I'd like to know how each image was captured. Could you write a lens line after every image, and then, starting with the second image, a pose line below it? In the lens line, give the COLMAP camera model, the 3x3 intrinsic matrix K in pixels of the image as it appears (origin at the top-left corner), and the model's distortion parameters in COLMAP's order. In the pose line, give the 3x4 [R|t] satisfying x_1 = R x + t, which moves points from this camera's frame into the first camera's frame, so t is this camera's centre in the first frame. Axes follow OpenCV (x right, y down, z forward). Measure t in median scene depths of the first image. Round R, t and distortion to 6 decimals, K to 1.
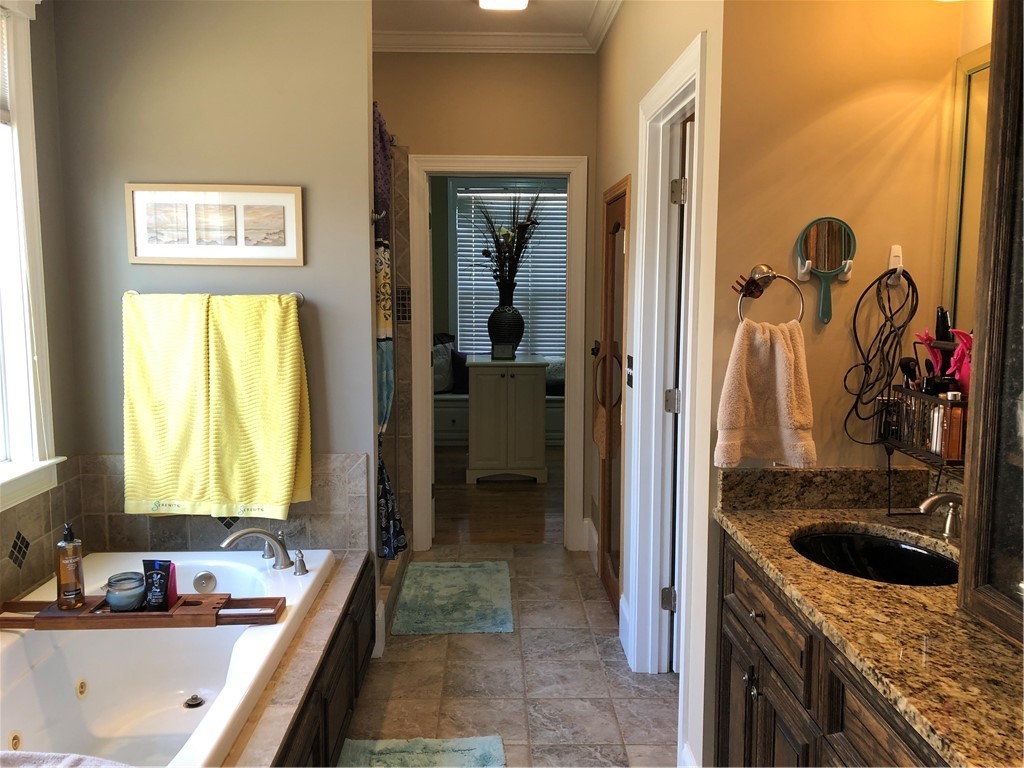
lens RADIAL K [[831.9, 0, 511.7], [0, 831.9, 382.5], [0, 0, 1]] dist [0.063959, -0.105369]
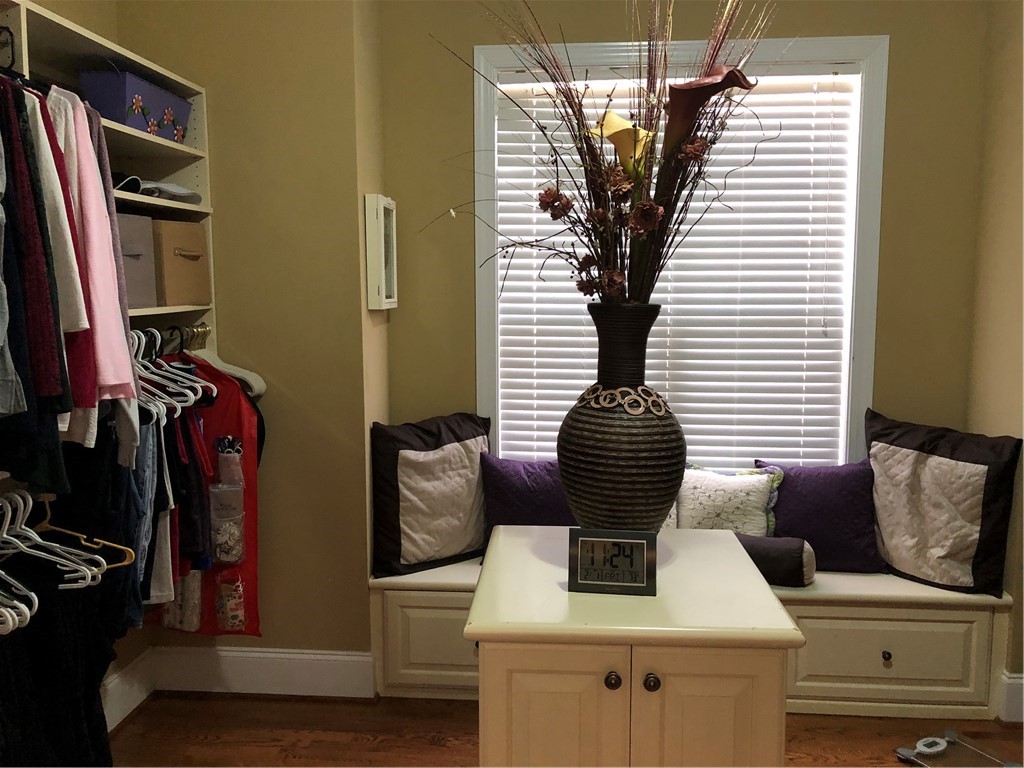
lens RADIAL K [[831.9, 0, 512.2], [0, 831.9, 382.7], [0, 0, 1]] dist [0.063959, -0.105369]
pose [[0.994076, 0.007720, -0.108413, -0.013186], [-0.008187, 0.999959, -0.003858, -0.091080], [0.108379, 0.004722, 0.994098, 0.708762]]
